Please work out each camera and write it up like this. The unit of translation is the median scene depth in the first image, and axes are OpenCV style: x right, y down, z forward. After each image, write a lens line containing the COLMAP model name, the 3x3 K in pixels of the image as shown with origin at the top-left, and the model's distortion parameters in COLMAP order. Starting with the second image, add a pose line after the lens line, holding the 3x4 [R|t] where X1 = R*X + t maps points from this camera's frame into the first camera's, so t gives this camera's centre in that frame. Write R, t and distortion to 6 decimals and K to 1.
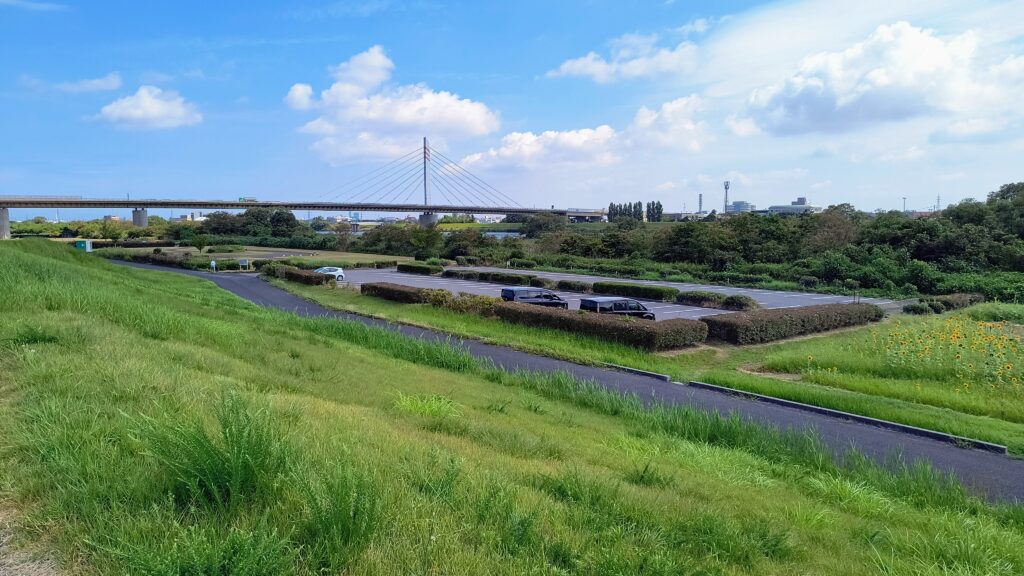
lens RADIAL K [[676.2, 0, 512.0], [0, 676.2, 288.0], [0, 0, 1]] dist [0.083526, -0.071693]
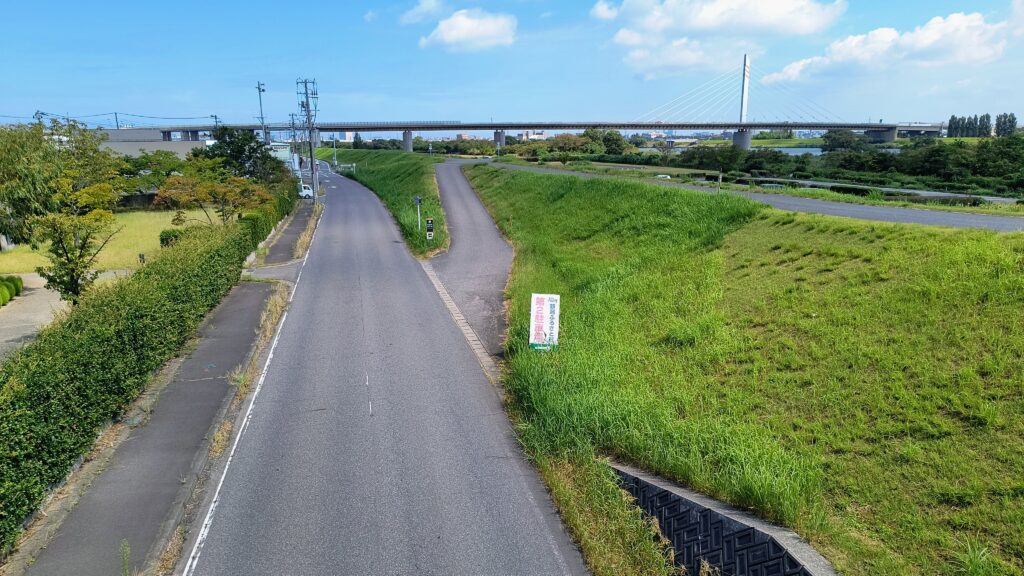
lens RADIAL K [[676.2, 0, 512.0], [0, 676.2, 288.0], [0, 0, 1]] dist [0.083526, -0.071693]
pose [[0.902133, 0.089851, -0.421999, 0.027483], [-0.038070, 0.990838, 0.129582, 0.009178], [0.429775, -0.100834, 0.897288, -0.149237]]
